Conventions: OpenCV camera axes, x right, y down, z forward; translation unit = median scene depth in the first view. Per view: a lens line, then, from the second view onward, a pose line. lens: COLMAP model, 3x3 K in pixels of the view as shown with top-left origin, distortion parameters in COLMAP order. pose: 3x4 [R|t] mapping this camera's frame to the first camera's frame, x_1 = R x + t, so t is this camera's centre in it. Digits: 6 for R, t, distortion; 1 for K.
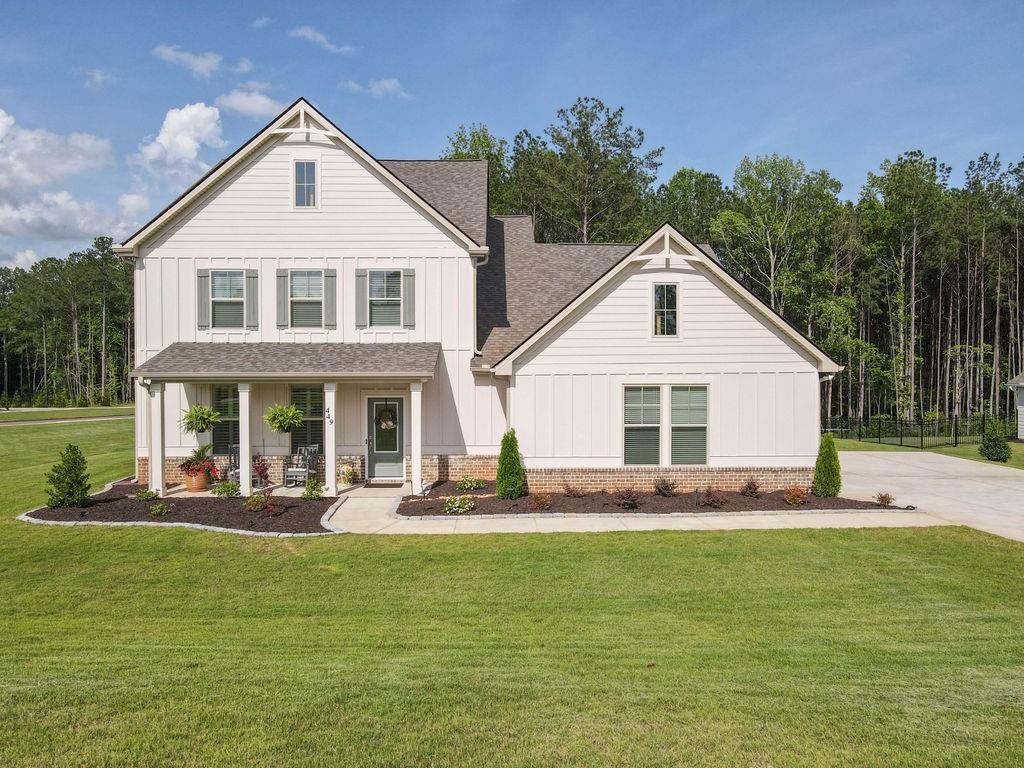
lens RADIAL K [[752.3, 0, 512.5], [0, 752.3, 383.4], [0, 0, 1]] dist [0.000625, 0.016662]
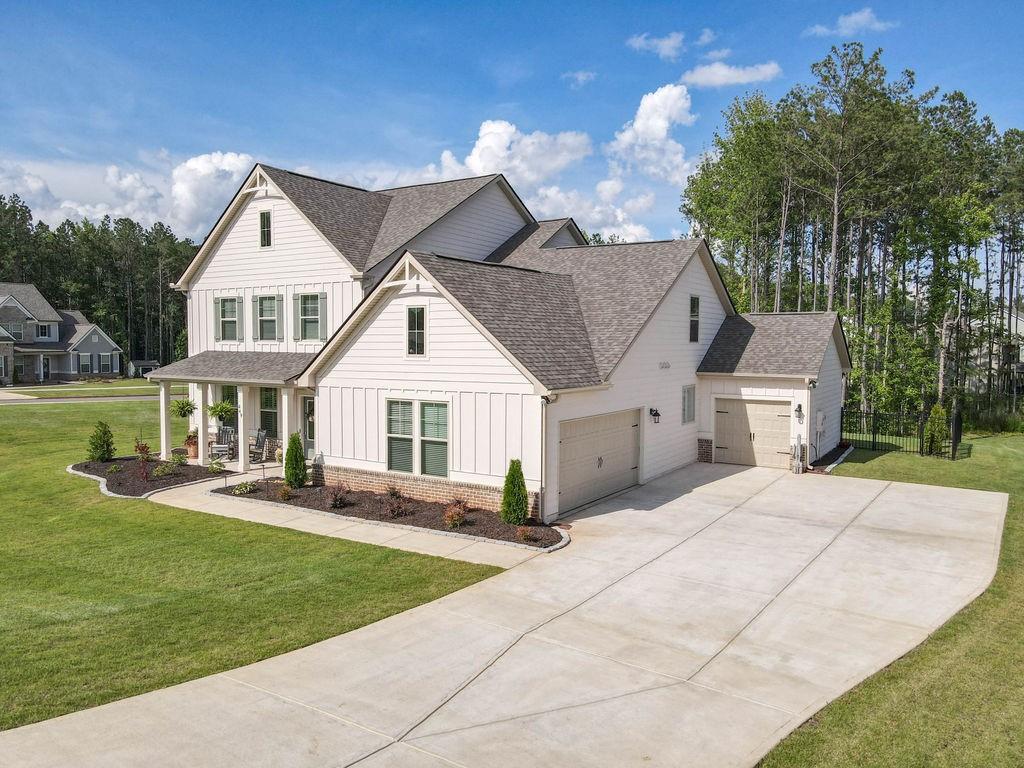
lens RADIAL K [[752.3, 0, 513.1], [0, 752.3, 384.6], [0, 0, 1]] dist [0.000625, 0.016662]
pose [[0.830372, 0.037055, -0.555976, 0.804752], [-0.013998, 0.998859, 0.045665, -0.063398], [0.557034, -0.030137, 0.829943, 0.156401]]
